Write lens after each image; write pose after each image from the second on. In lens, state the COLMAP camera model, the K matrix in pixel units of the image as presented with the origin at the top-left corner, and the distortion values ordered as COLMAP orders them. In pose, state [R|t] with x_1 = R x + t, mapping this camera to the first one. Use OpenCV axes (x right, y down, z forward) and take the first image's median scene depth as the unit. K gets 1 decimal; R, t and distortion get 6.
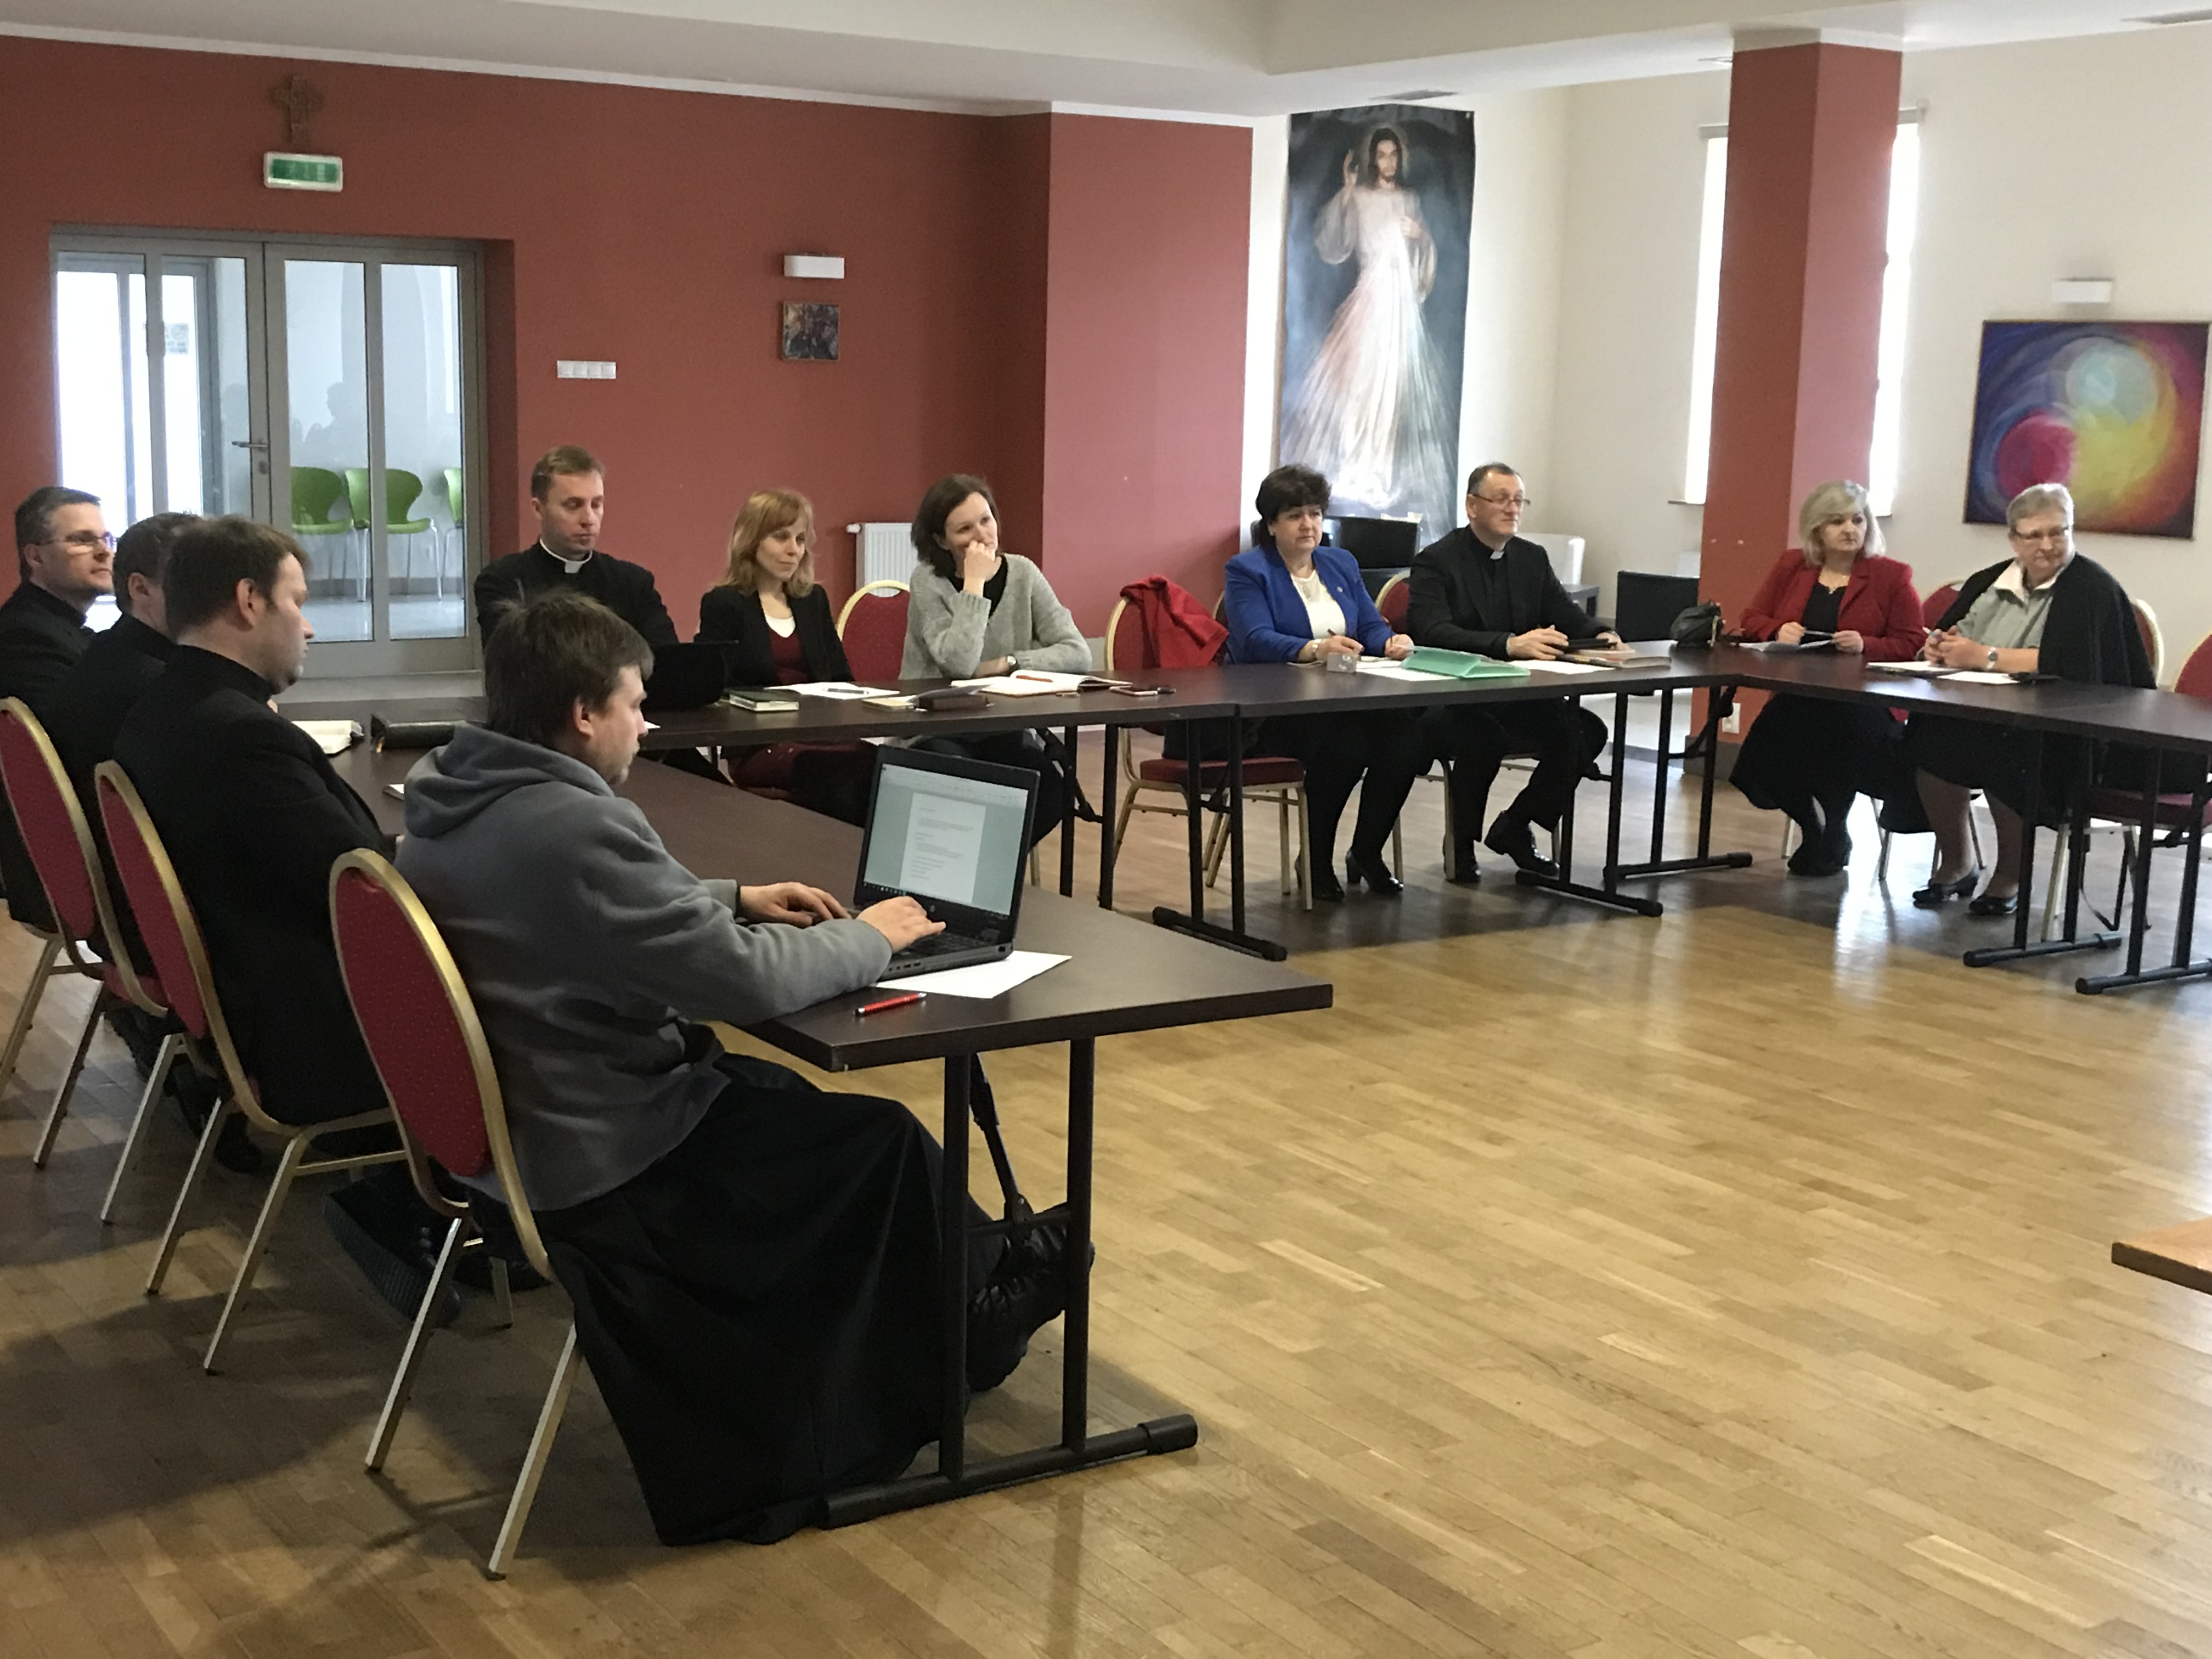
lens RADIAL K [[2832.9, 0, 1090.2], [0, 2832.9, 834.7], [0, 0, 1]] dist [0.018623, 0.000000]
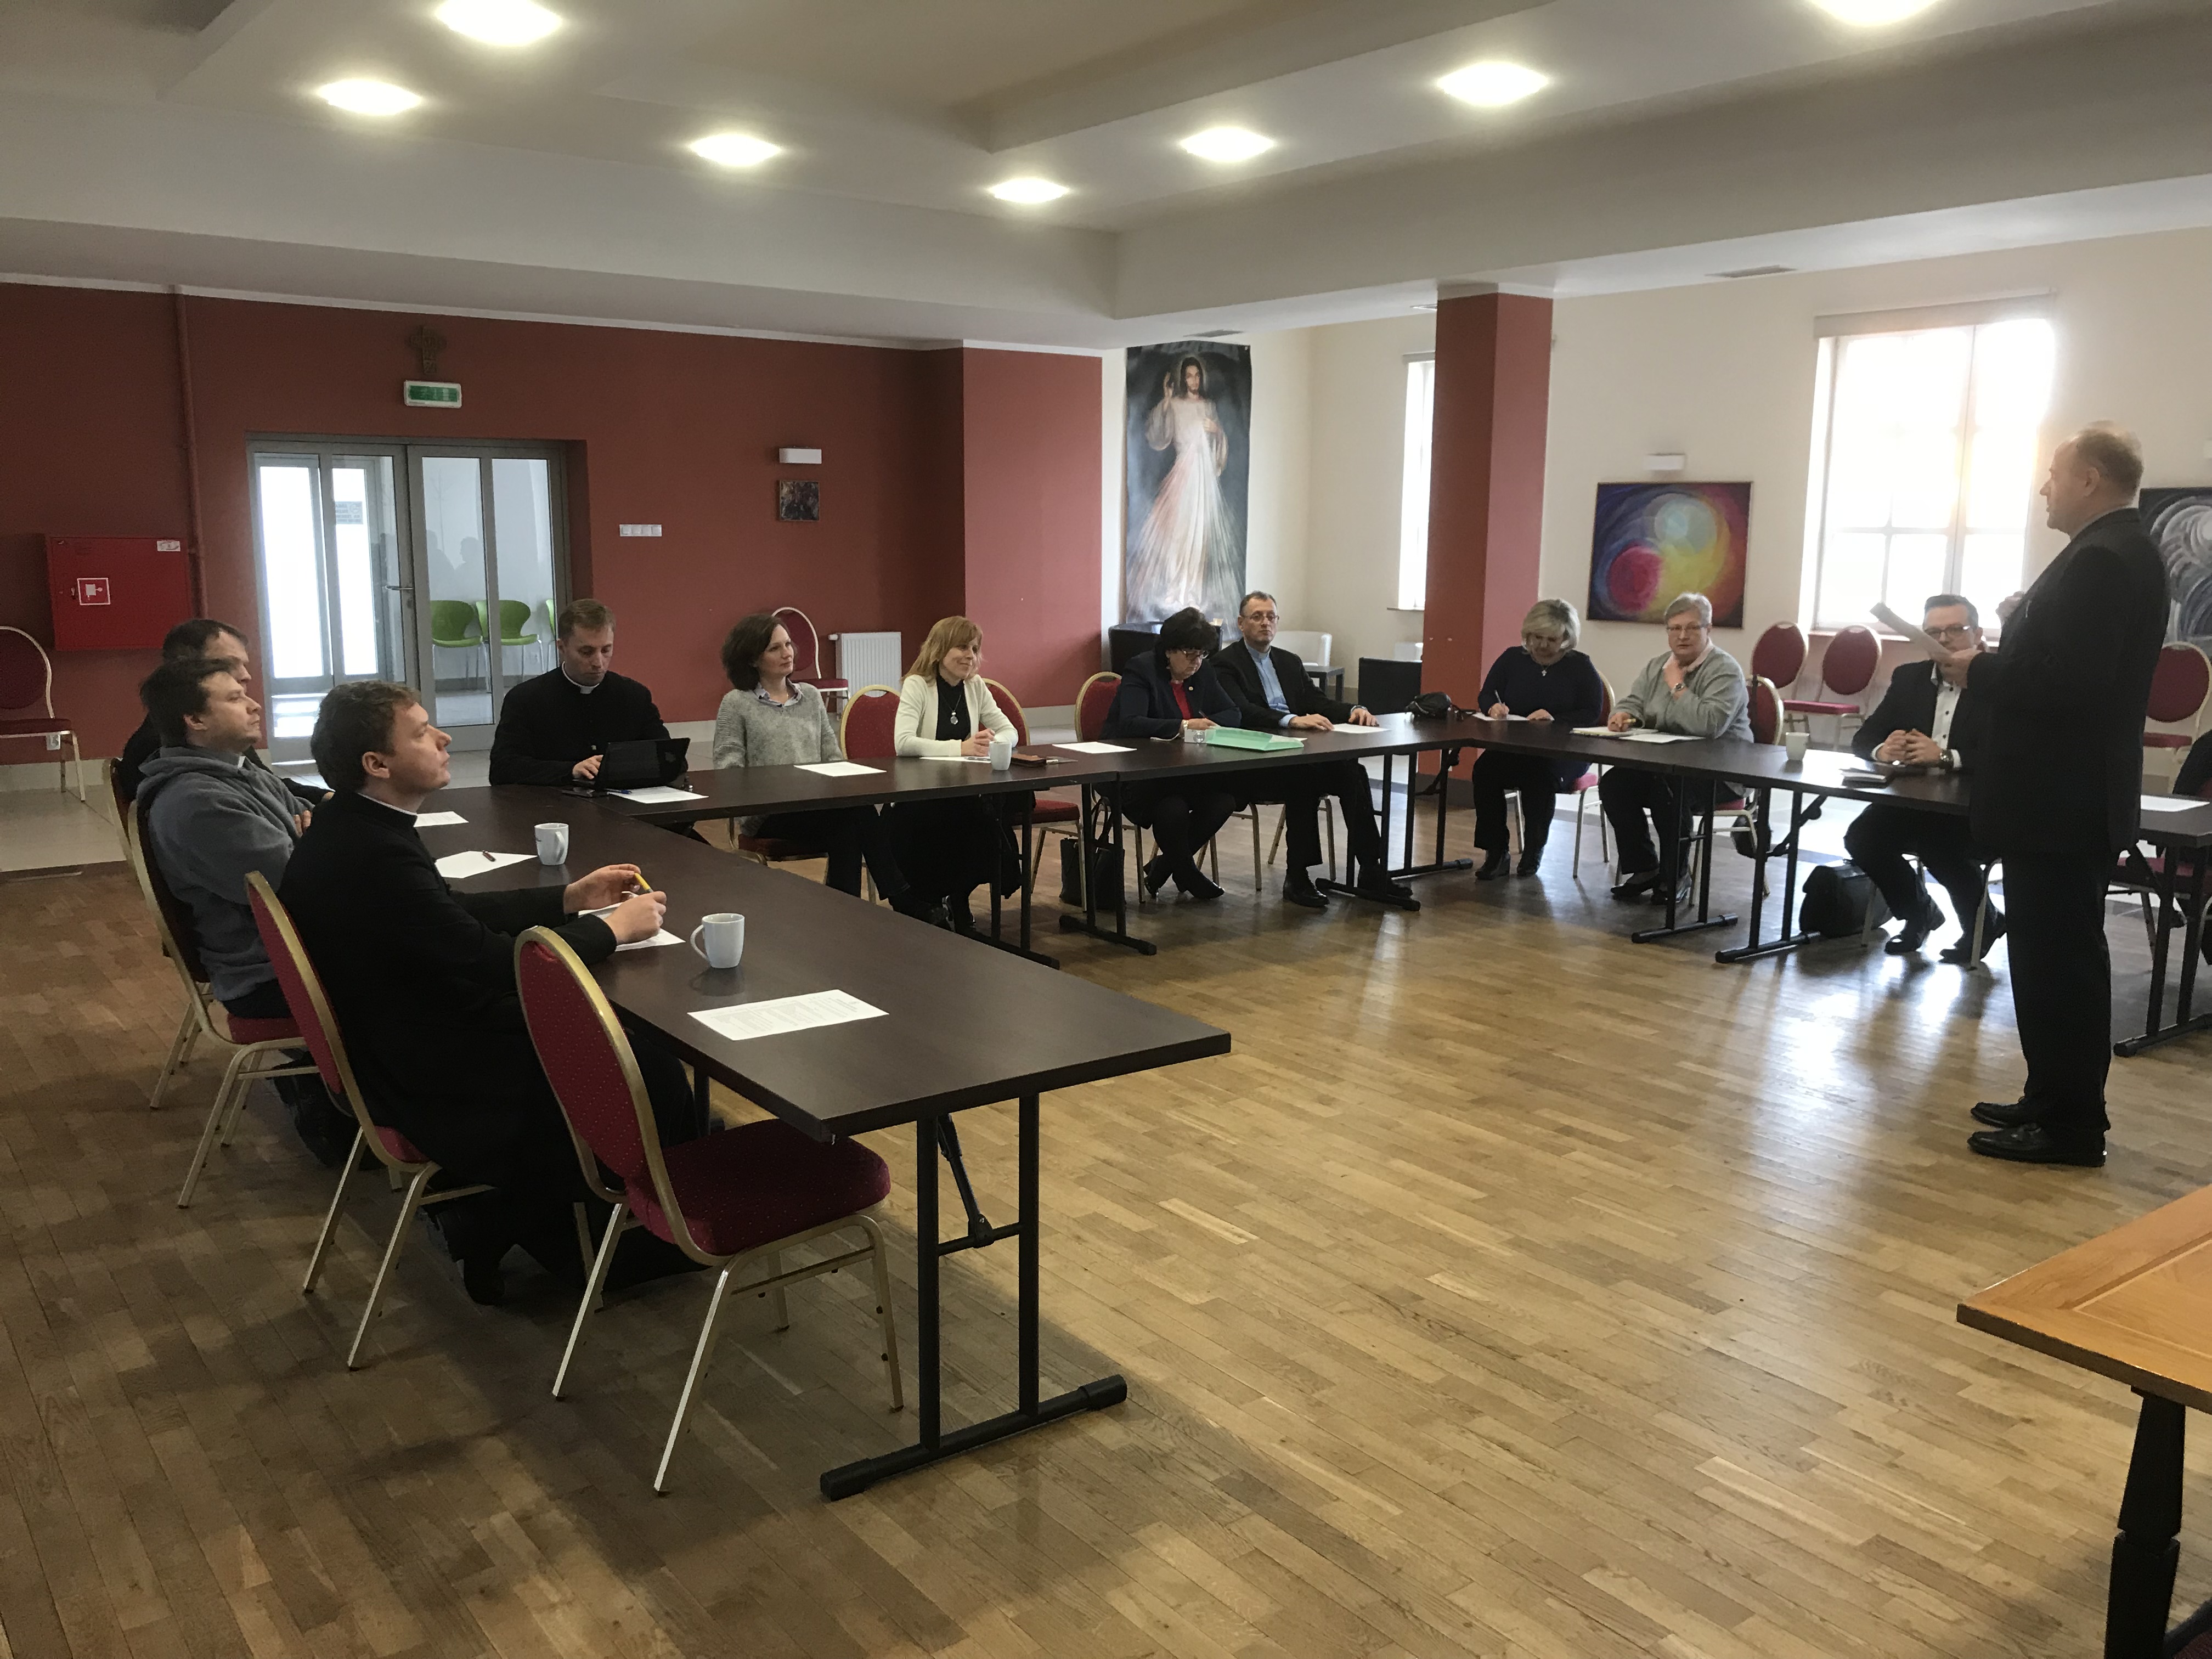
lens RADIAL K [[1812.7, 0, 1118.2], [0, 1812.7, 827.7], [0, 0, 1]] dist [0.008585, -0.025855]
pose [[0.997284, -0.026306, 0.068795, -0.009304], [0.025873, 0.999639, 0.007181, -0.027330], [-0.068959, -0.005382, 0.997605, 0.133783]]
